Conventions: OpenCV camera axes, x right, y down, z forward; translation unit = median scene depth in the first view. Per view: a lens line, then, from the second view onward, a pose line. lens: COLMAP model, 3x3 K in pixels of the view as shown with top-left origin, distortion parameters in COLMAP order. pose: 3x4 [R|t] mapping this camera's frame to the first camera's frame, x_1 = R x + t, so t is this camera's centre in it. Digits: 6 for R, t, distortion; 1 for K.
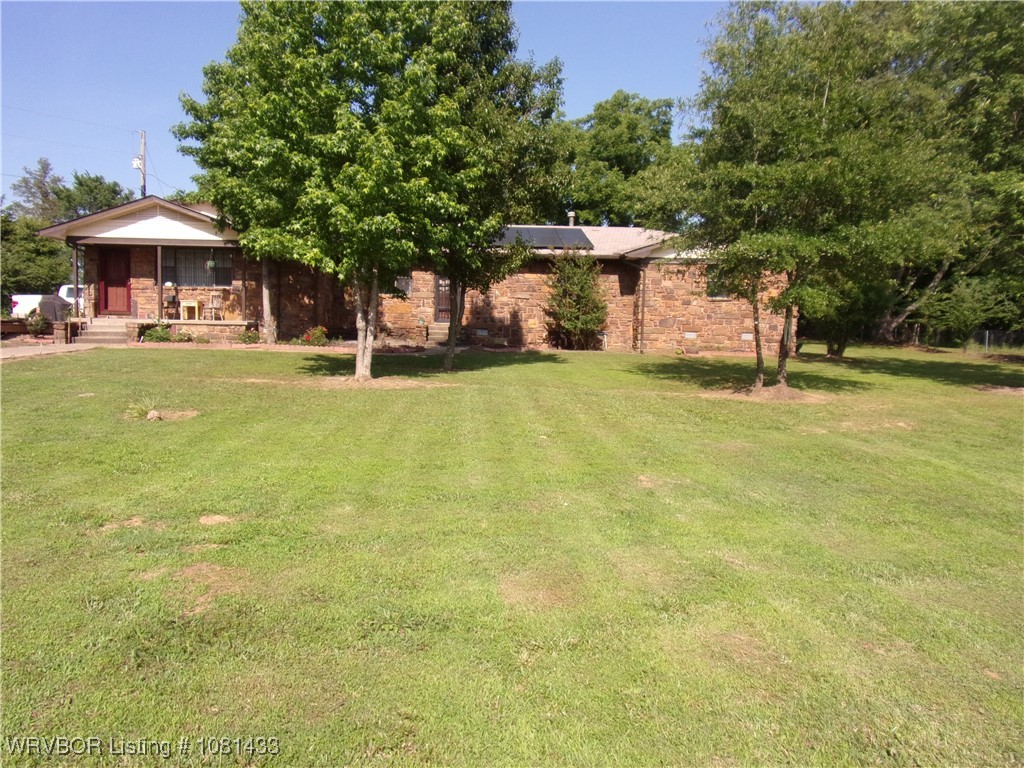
lens RADIAL K [[723.0, 0, 504.0], [0, 723.0, 385.1], [0, 0, 1]] dist [-0.033134, -0.004640]
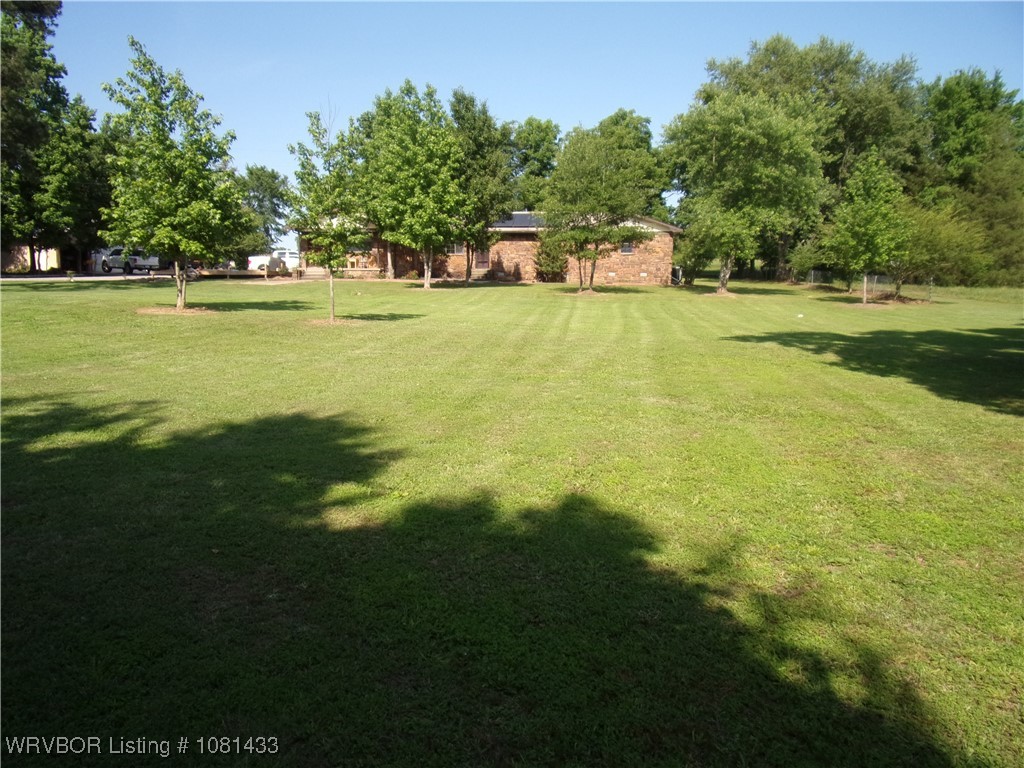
lens RADIAL K [[751.1, 0, 512.8], [0, 751.1, 383.6], [0, 0, 1]] dist [-0.033403, -0.010624]
pose [[0.989506, 0.009731, -0.144164, 0.347568], [-0.001702, 0.998446, 0.055707, 0.125556], [0.144482, -0.054877, 0.987985, -1.136865]]
